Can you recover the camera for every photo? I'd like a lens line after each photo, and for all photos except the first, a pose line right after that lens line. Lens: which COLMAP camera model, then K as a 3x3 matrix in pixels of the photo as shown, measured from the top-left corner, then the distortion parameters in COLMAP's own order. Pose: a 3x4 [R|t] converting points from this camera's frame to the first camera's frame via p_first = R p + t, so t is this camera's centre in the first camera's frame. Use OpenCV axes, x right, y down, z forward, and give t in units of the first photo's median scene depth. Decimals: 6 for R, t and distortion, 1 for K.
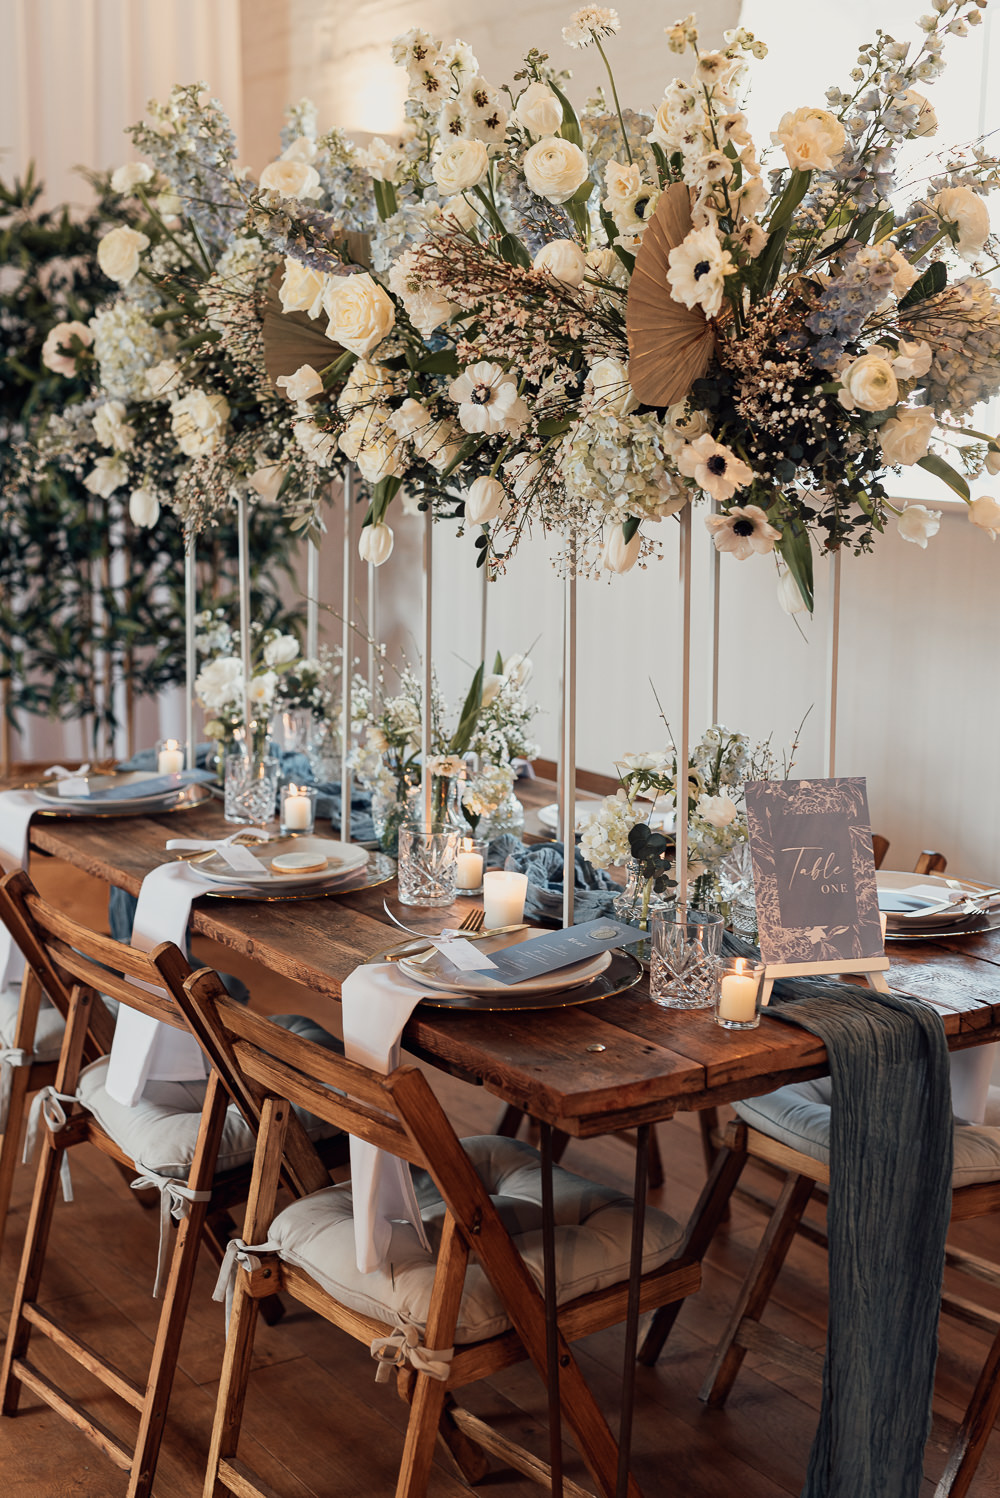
lens RADIAL K [[2061.1, 0, 517.0], [0, 2061.1, 758.4], [0, 0, 1]] dist [0.003730, 0.000000]
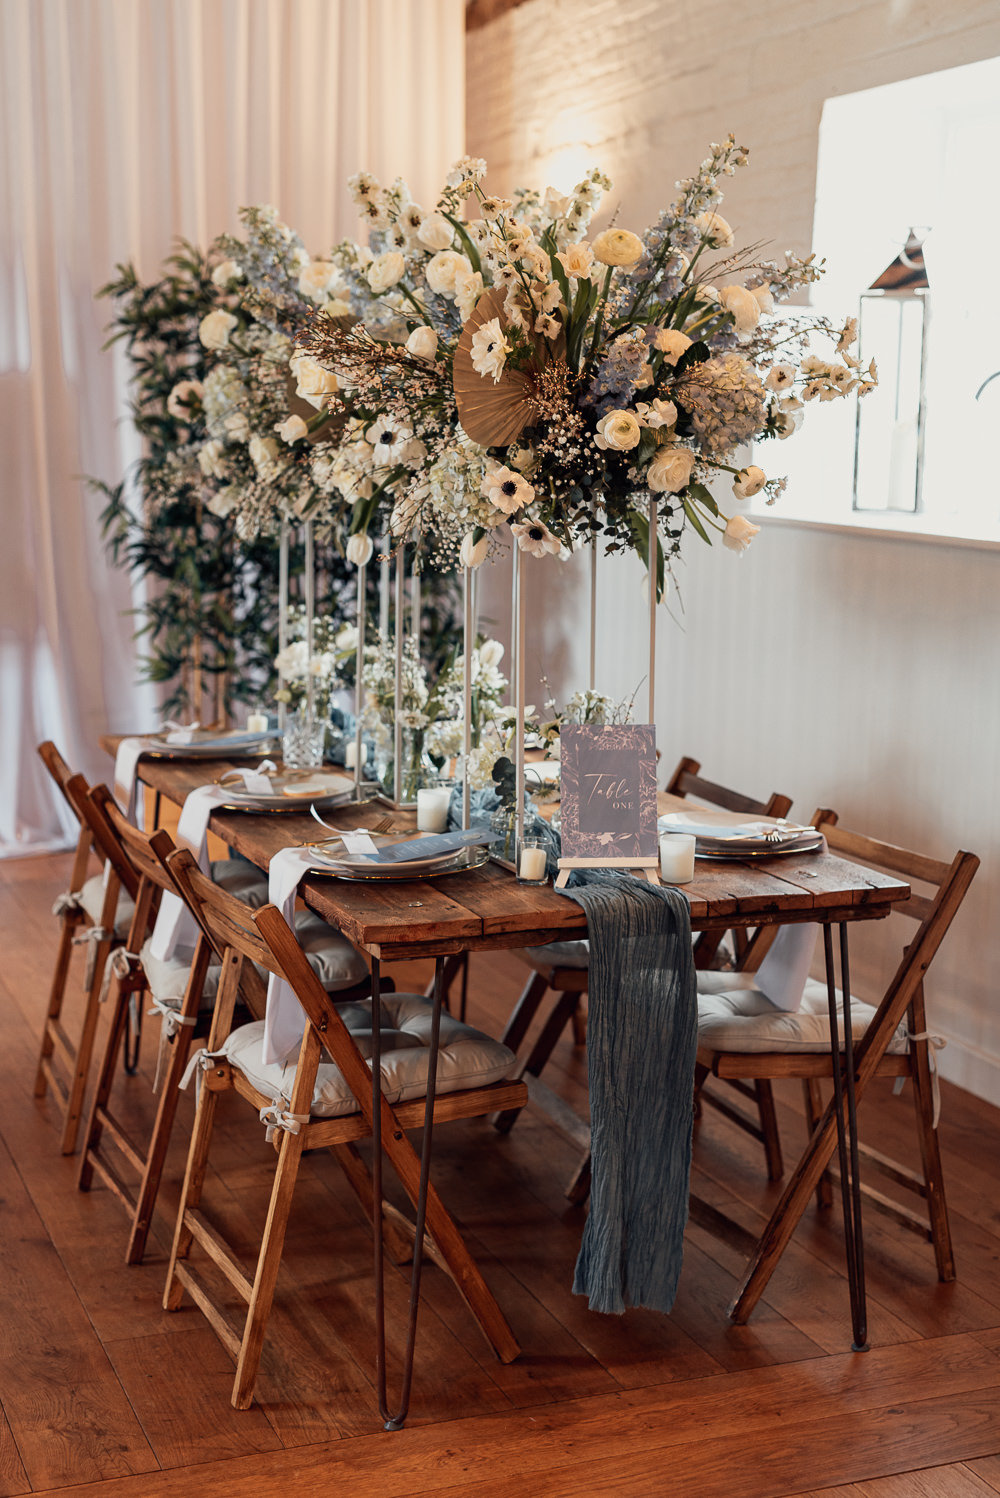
lens RADIAL K [[2061.1, 0, 507.1], [0, 2061.1, 745.8], [0, 0, 1]] dist [0.003730, 0.000000]
pose [[0.980990, 0.035824, -0.190721, 0.313713], [-0.041158, 0.998862, -0.024080, 0.056037], [0.189642, 0.031472, 0.981349, -0.311749]]
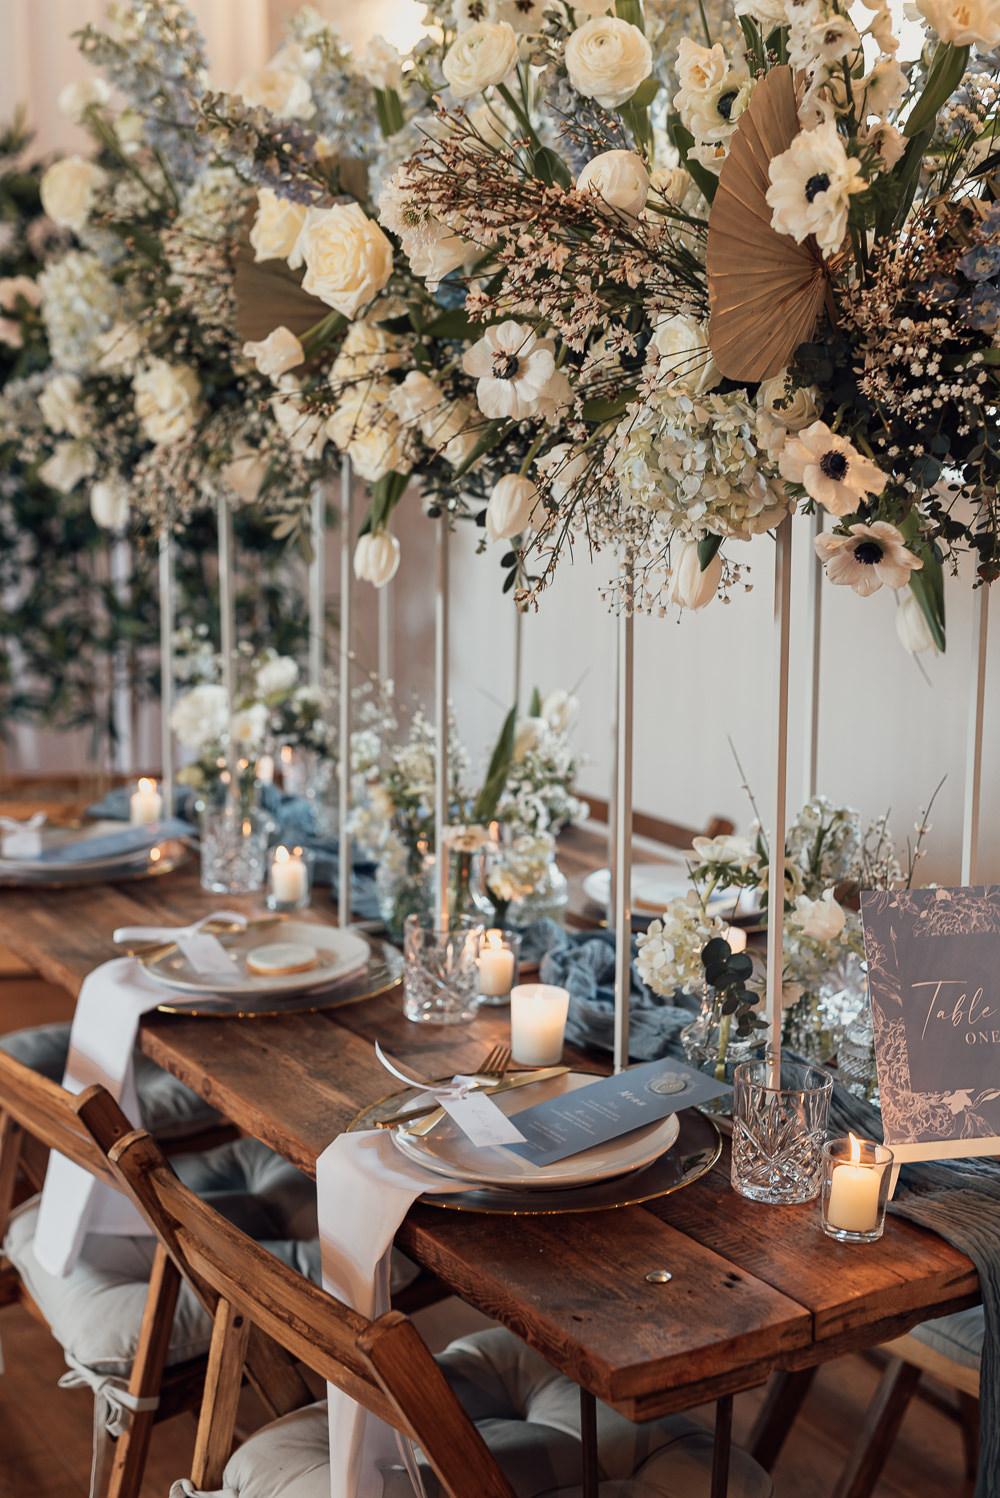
lens RADIAL K [[2061.1, 0, 512.7], [0, 2061.1, 758.1], [0, 0, 1]] dist [0.003730, 0.000000]
pose [[0.999572, 0.003614, -0.029028, 0.006582], [-0.003218, 0.999901, 0.013681, -0.043441], [0.029075, -0.013582, 0.999485, 0.244520]]
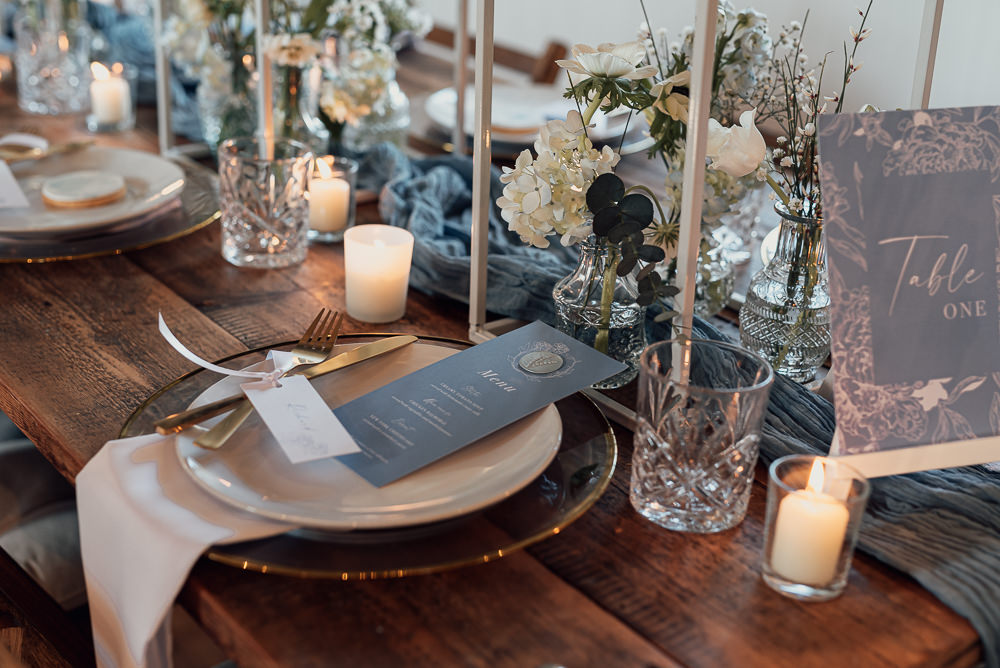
lens RADIAL K [[1375.9, 0, 518.3], [0, 1375.9, 344.6], [0, 0, 1]] dist [0.003730, 0.000000]
pose [[0.996906, -0.004285, 0.078492, 0.004144], [-0.014864, 0.970226, 0.241747, -0.014890], [-0.077190, -0.242165, 0.967160, 0.607909]]
